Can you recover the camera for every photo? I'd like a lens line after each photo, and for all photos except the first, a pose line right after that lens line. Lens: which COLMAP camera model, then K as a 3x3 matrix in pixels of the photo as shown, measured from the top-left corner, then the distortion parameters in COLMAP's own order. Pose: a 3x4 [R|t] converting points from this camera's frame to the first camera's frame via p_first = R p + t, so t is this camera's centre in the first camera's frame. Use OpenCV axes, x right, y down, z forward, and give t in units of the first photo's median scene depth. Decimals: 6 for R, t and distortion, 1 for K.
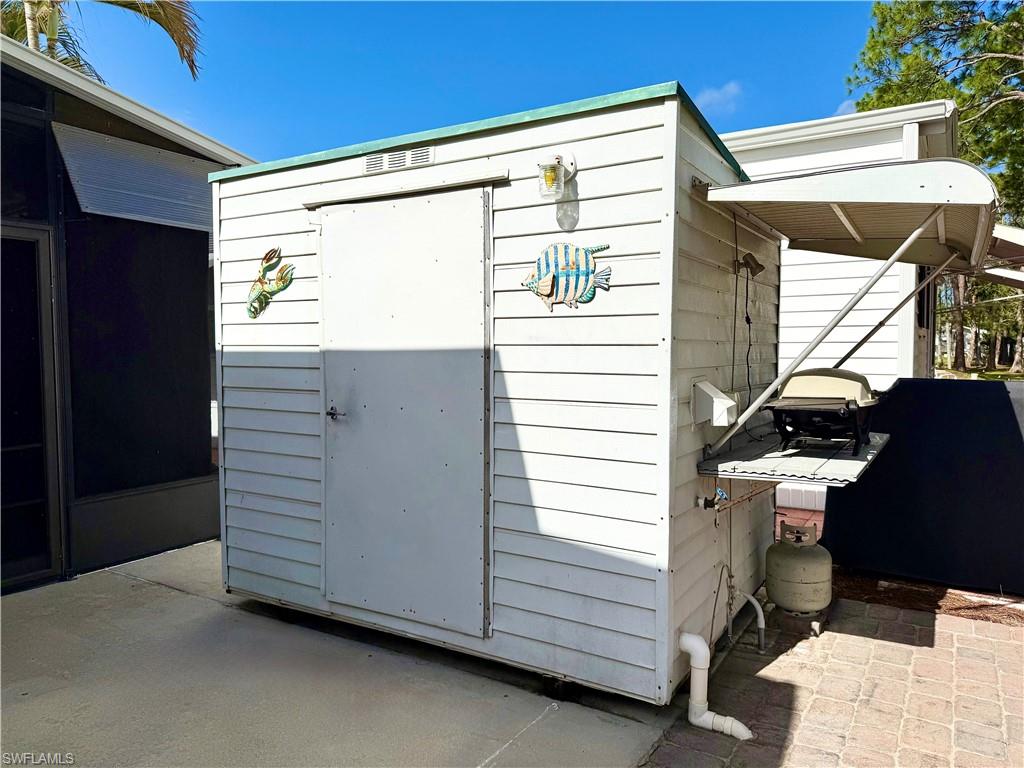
lens RADIAL K [[734.2, 0, 513.4], [0, 734.2, 387.4], [0, 0, 1]] dist [0.098214, -0.175633]
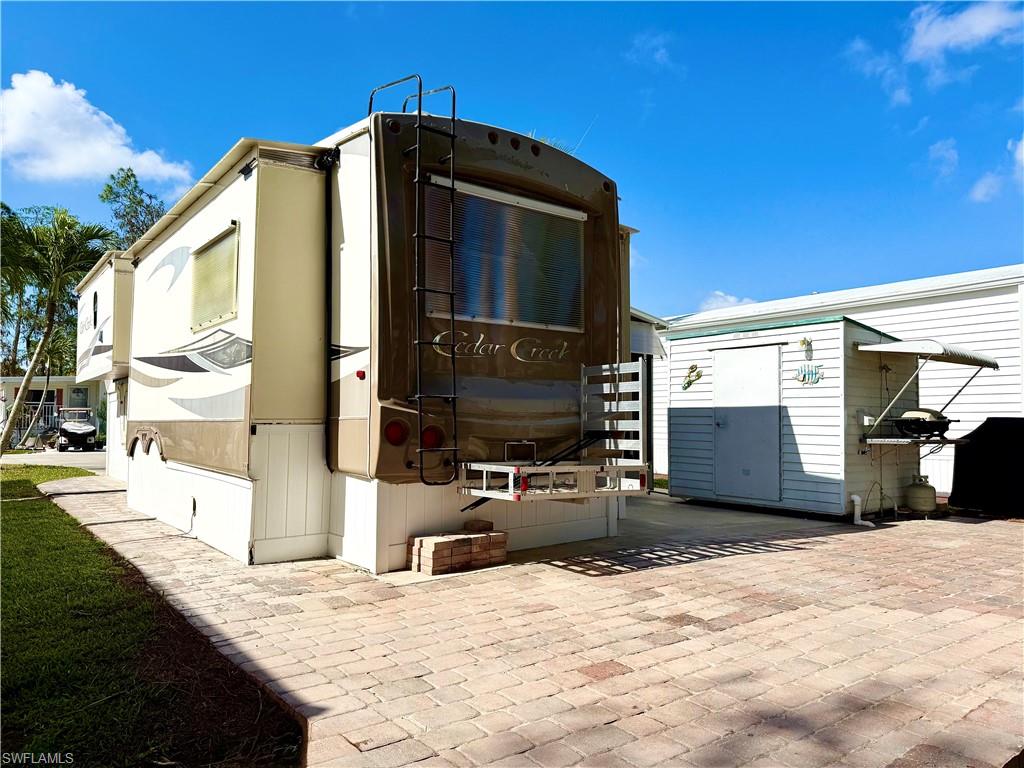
lens RADIAL K [[734.2, 0, 513.4], [0, 734.2, 387.4], [0, 0, 1]] dist [0.098214, -0.175633]
pose [[0.933867, -0.006364, -0.357564, 0.029990], [-0.032139, 0.994302, -0.101636, 0.244786], [0.356174, 0.106406, 0.928341, -2.215813]]
